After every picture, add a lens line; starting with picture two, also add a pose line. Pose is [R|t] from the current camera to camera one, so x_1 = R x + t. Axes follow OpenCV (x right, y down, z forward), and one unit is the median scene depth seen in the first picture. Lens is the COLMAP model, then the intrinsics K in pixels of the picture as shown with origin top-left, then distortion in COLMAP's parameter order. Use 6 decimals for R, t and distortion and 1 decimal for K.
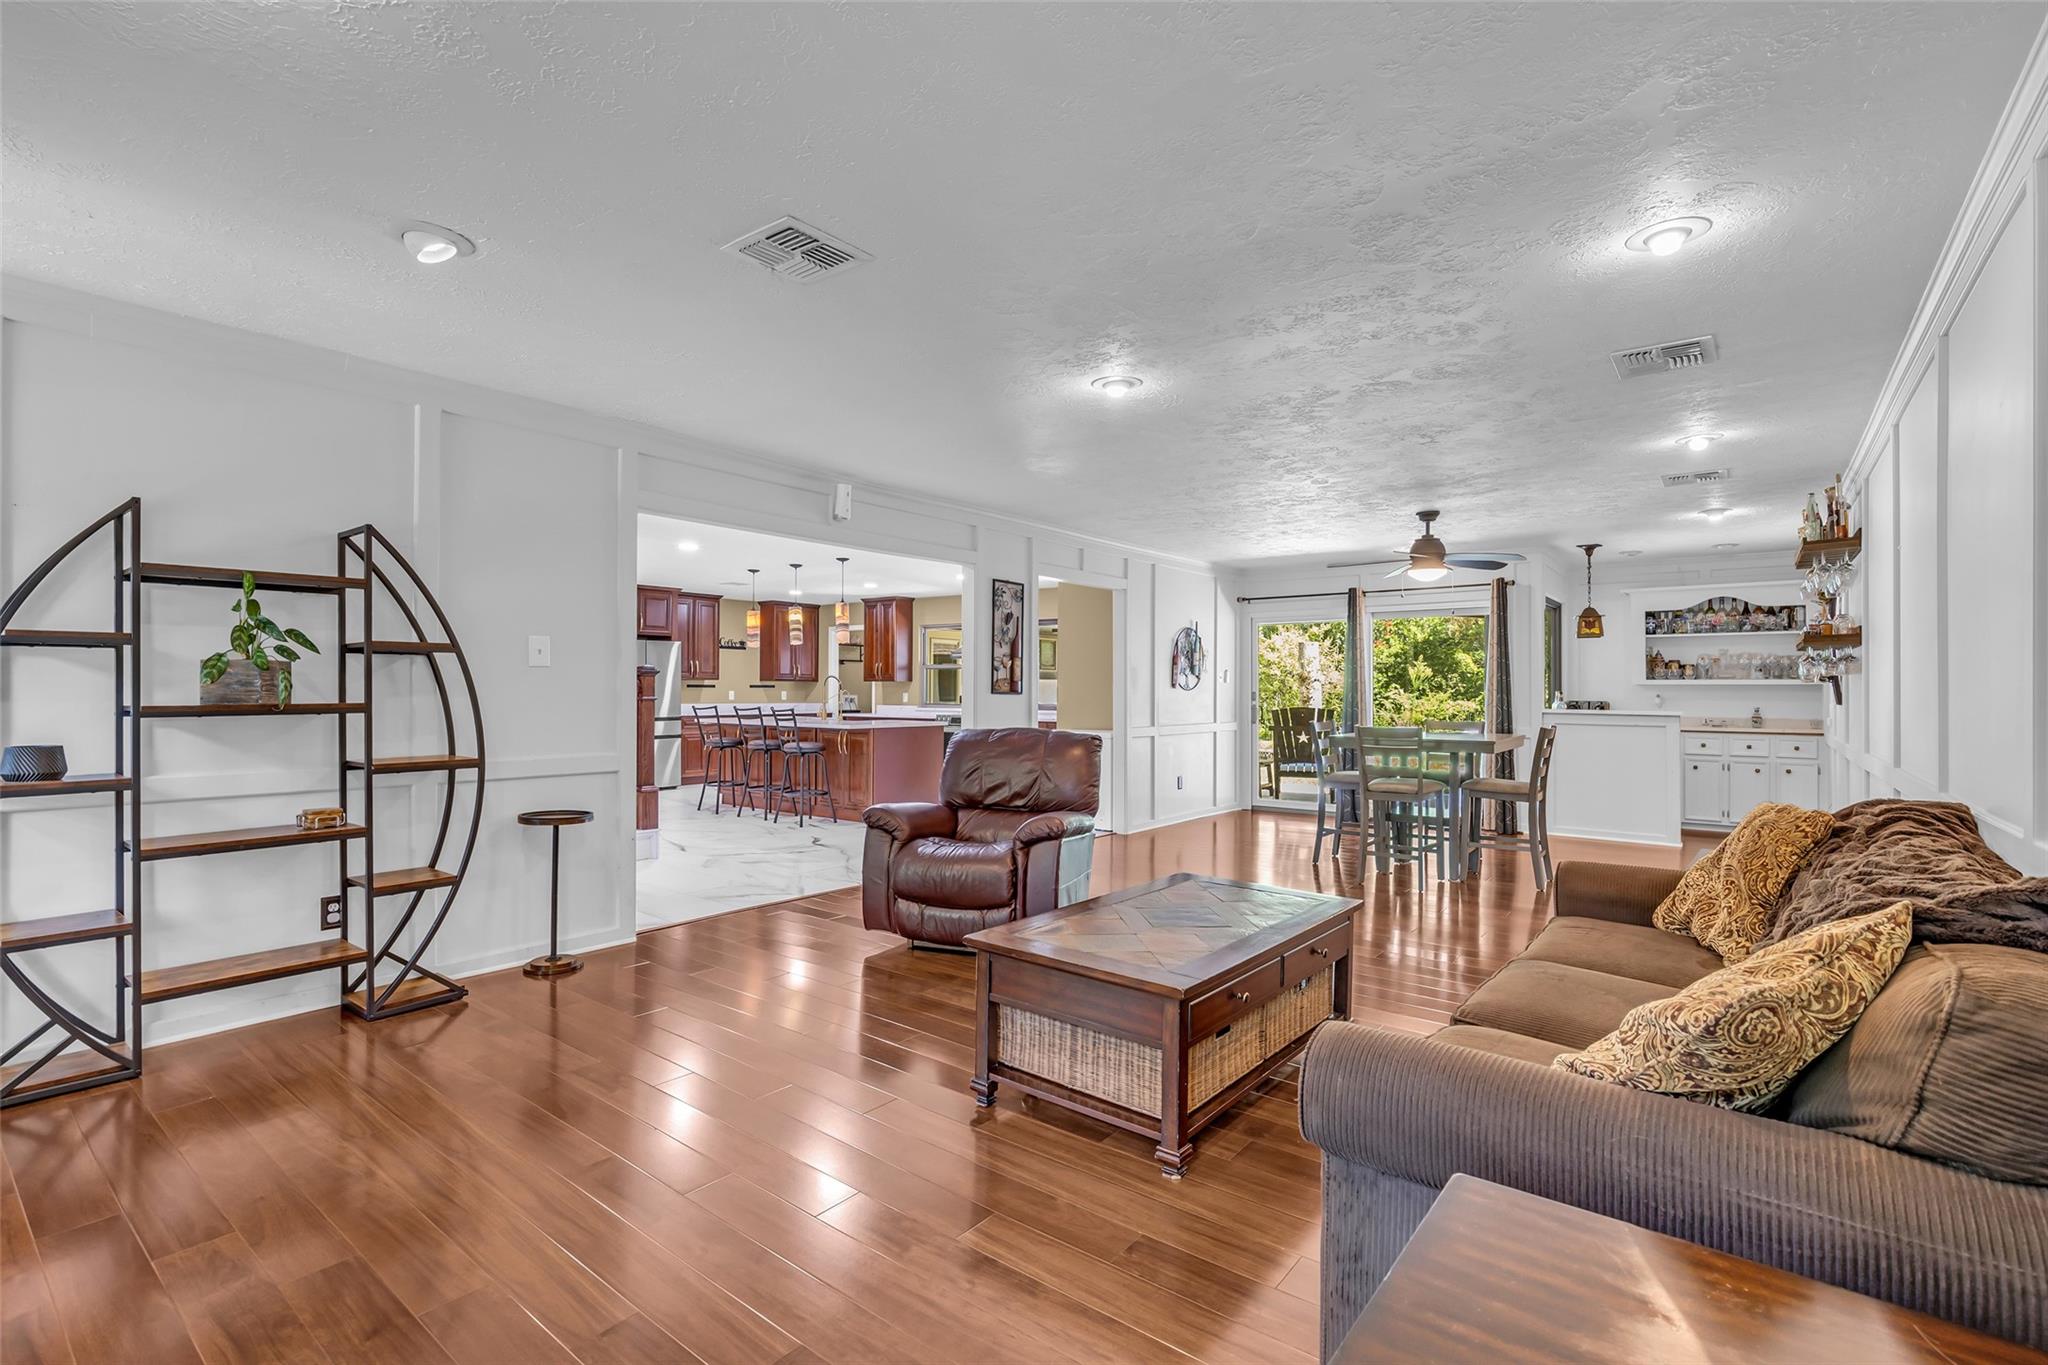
lens RADIAL K [[942.8, 0, 1018.6], [0, 942.8, 684.8], [0, 0, 1]] dist [-0.011309, 0.000432]
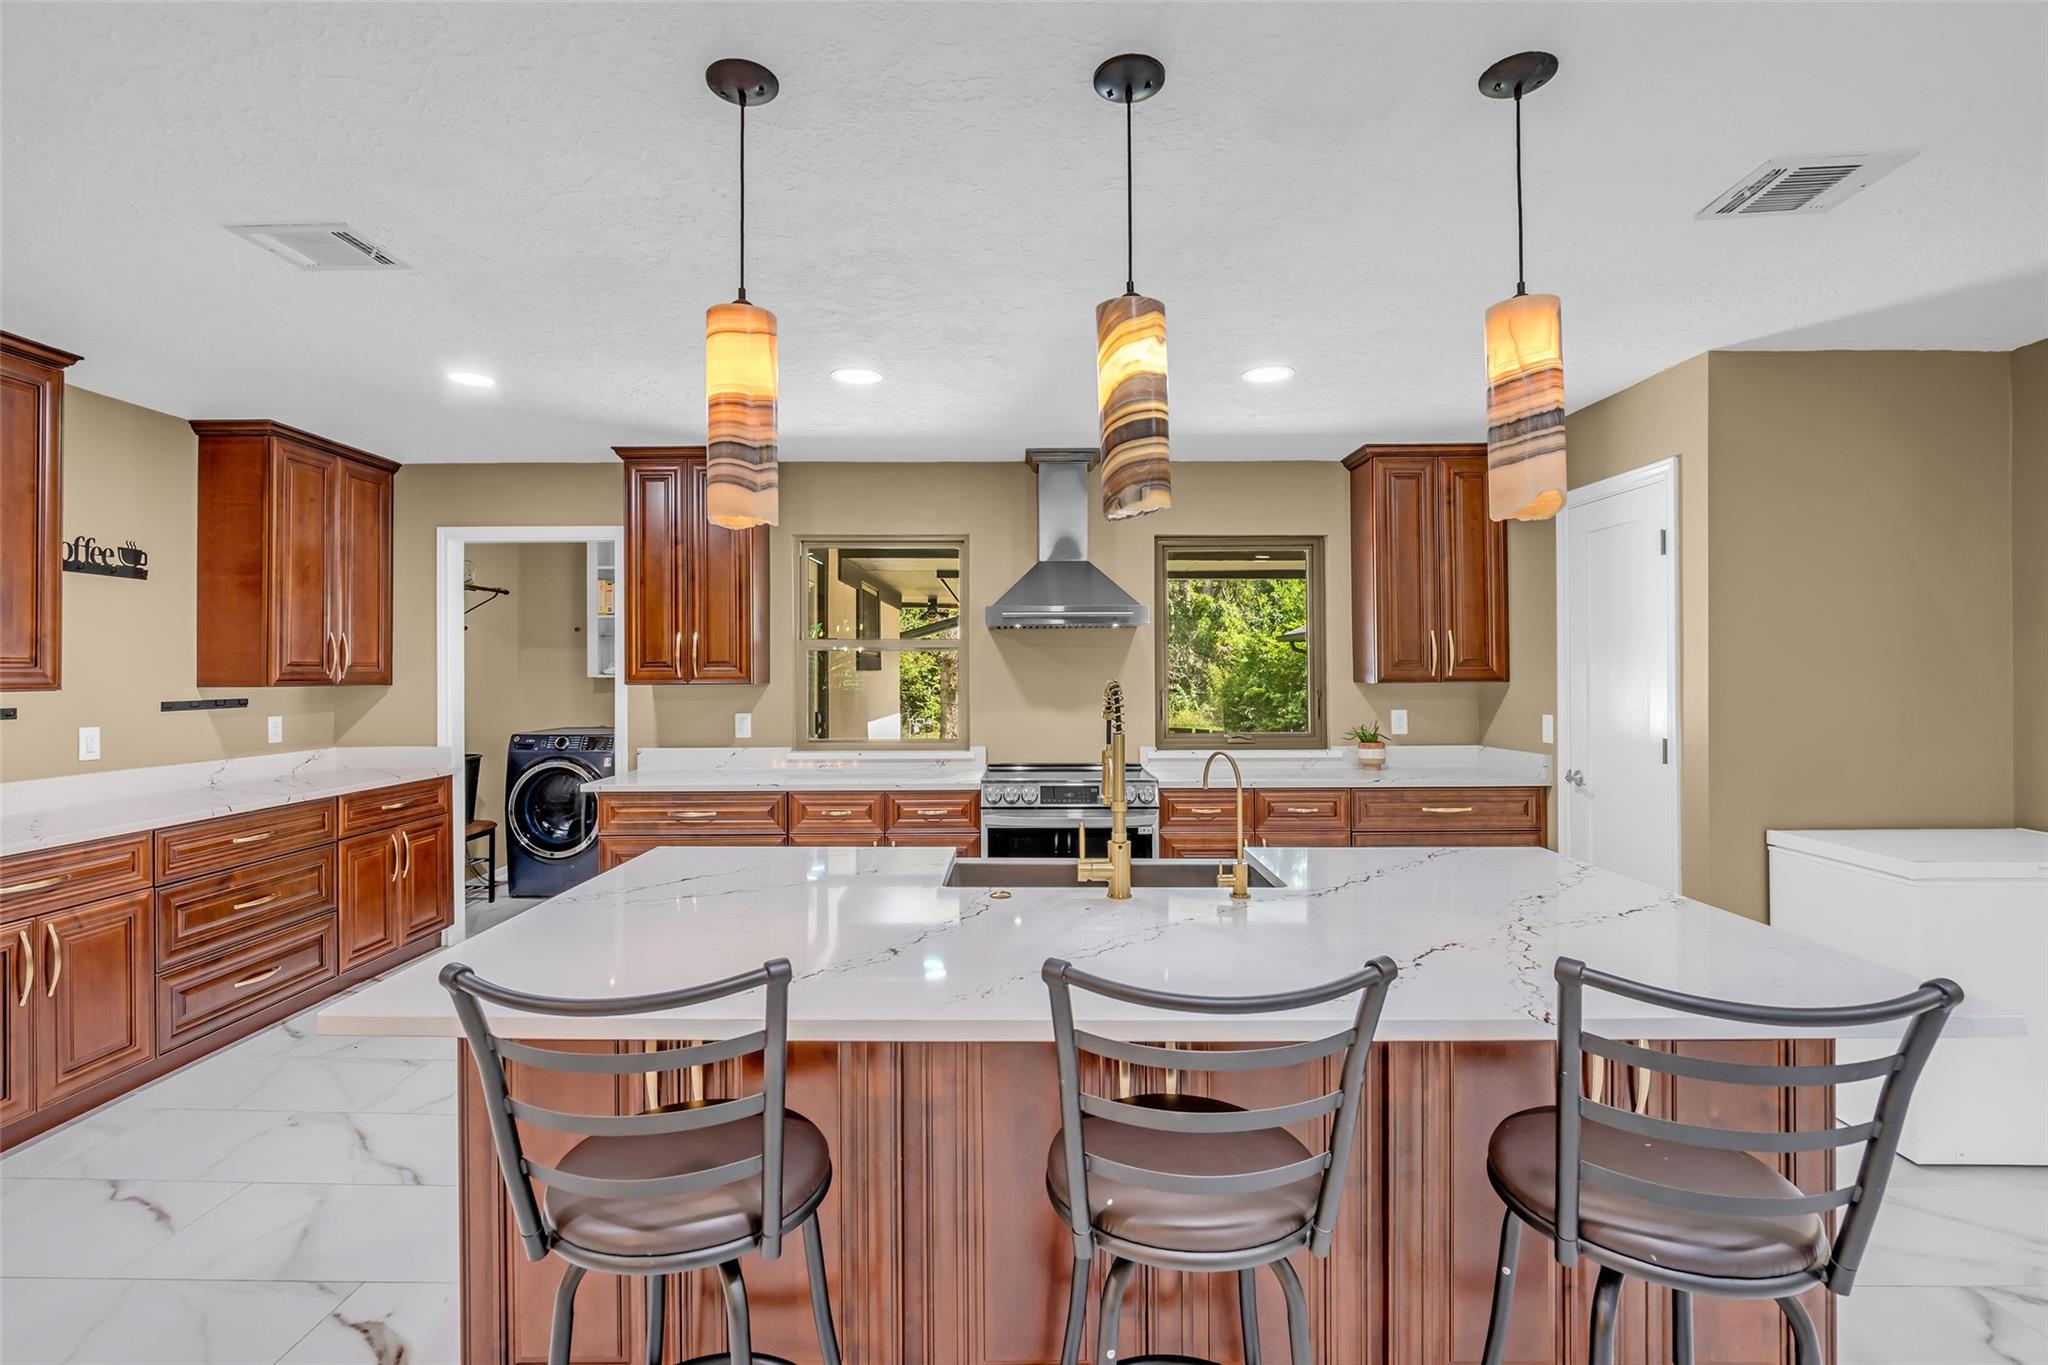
lens RADIAL K [[951.4, 0, 1015.9], [0, 951.4, 666.3], [0, 0, 1]] dist [-0.010030, 0.000660]
pose [[0.788441, -0.005937, 0.615082, -0.411408], [0.004504, 0.999982, 0.003879, -0.017229], [-0.615094, -0.000288, 0.788454, 0.977526]]
